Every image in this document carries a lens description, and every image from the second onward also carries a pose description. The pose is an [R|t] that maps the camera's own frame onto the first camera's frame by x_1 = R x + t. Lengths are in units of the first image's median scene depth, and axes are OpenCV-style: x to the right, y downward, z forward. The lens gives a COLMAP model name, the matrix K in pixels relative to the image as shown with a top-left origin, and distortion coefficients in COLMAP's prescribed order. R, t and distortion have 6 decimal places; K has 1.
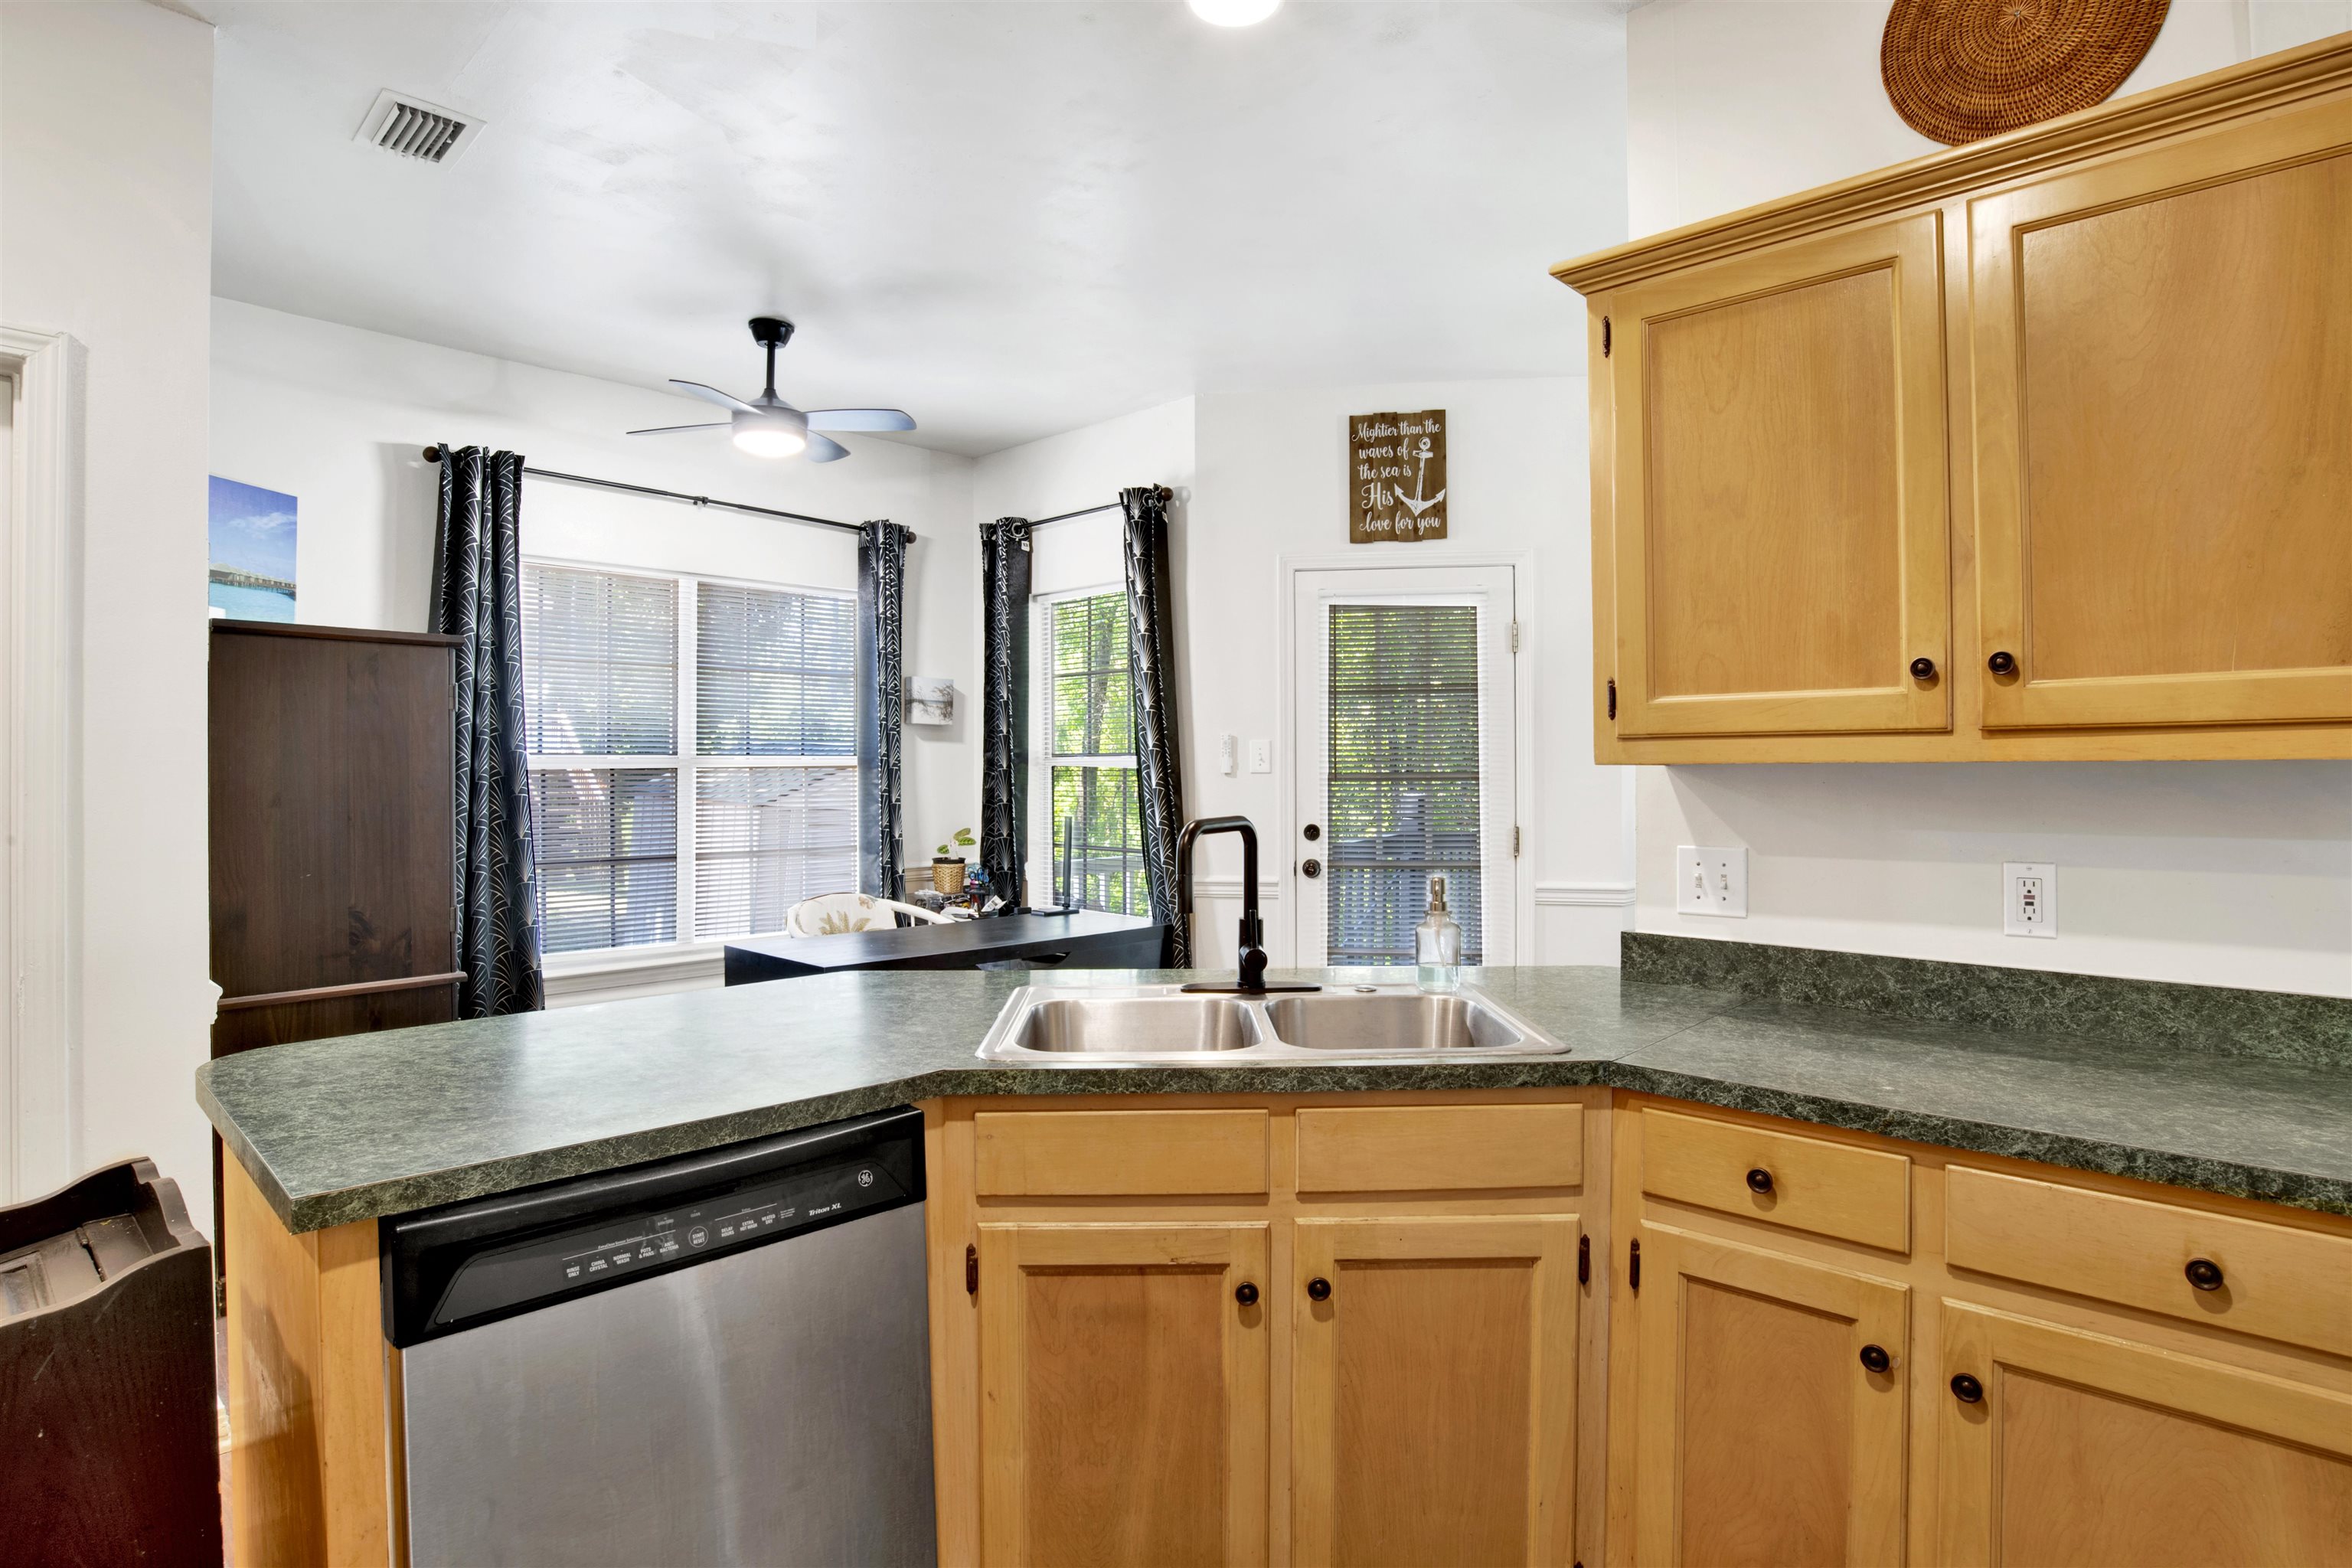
lens RADIAL K [[1224.7, 0, 1182.1], [0, 1224.7, 767.2], [0, 0, 1]] dist [-0.062640, 0.012829]
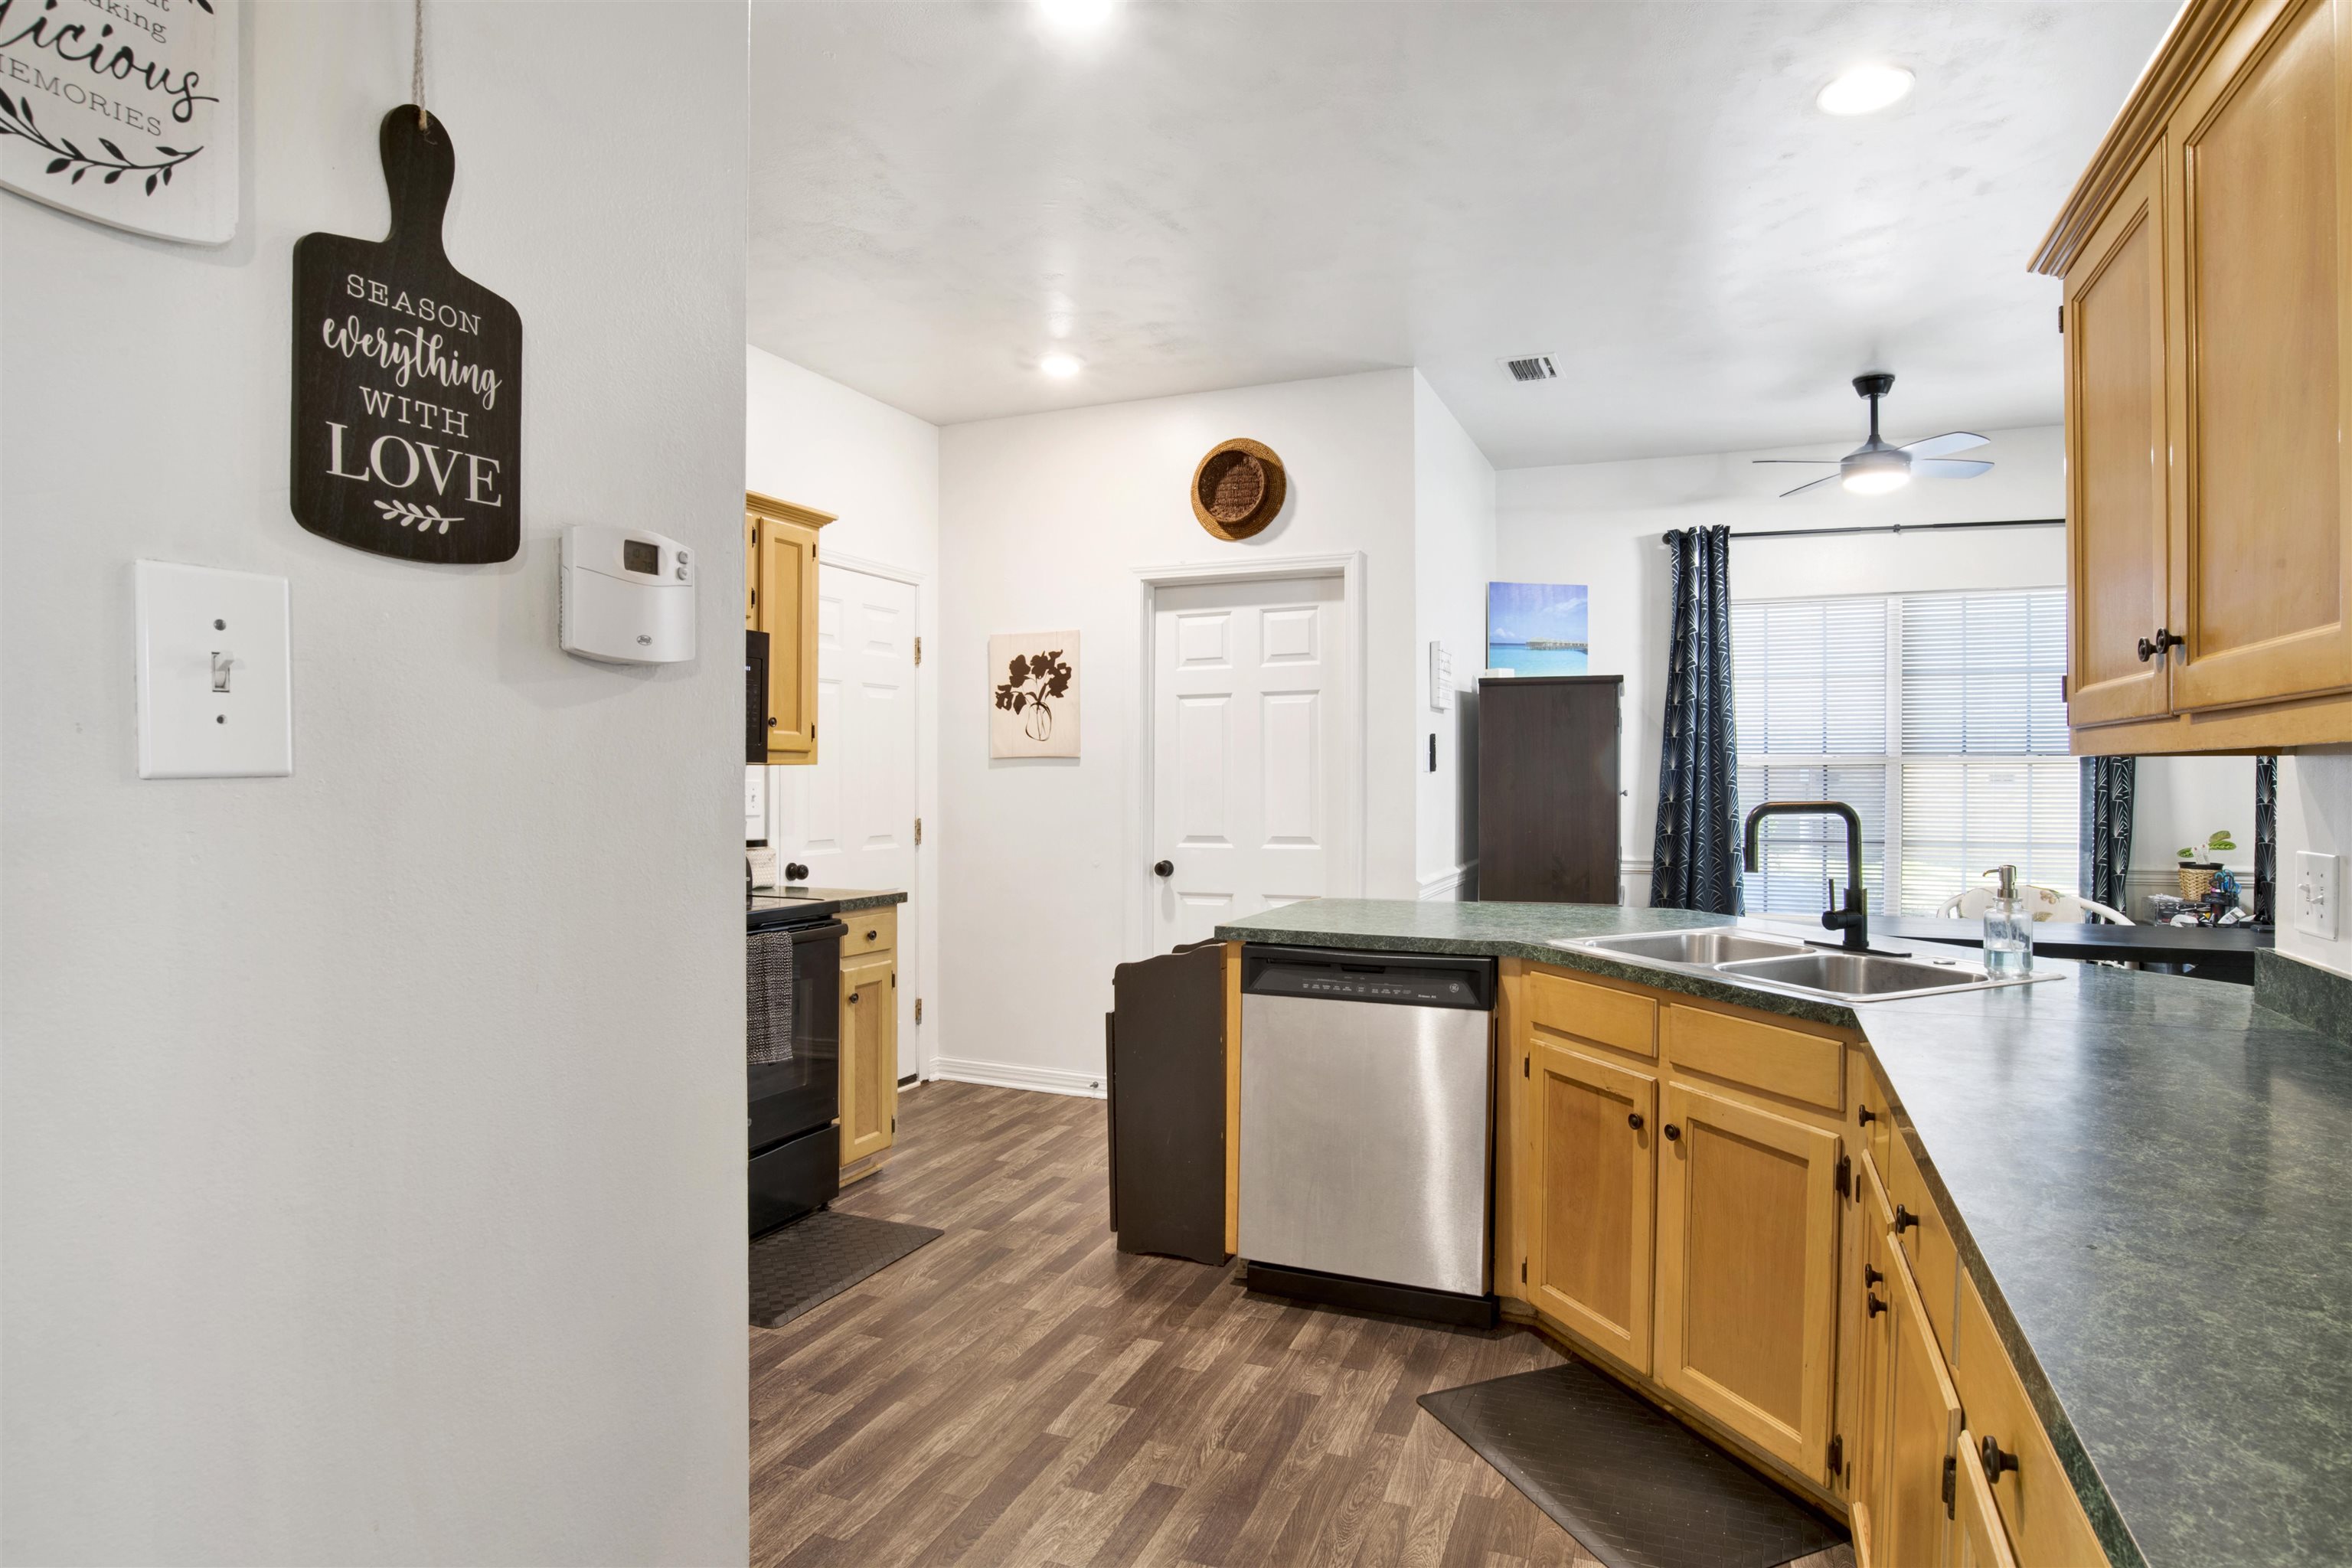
lens RADIAL K [[1205.1, 0, 1177.0], [0, 1205.1, 793.4], [0, 0, 1]] dist [-0.095845, 0.000041]
pose [[0.335440, 0.015579, -0.941933, 0.479409], [0.005338, 0.999816, 0.018437, 0.004459], [0.942047, -0.011212, 0.335295, 0.003488]]
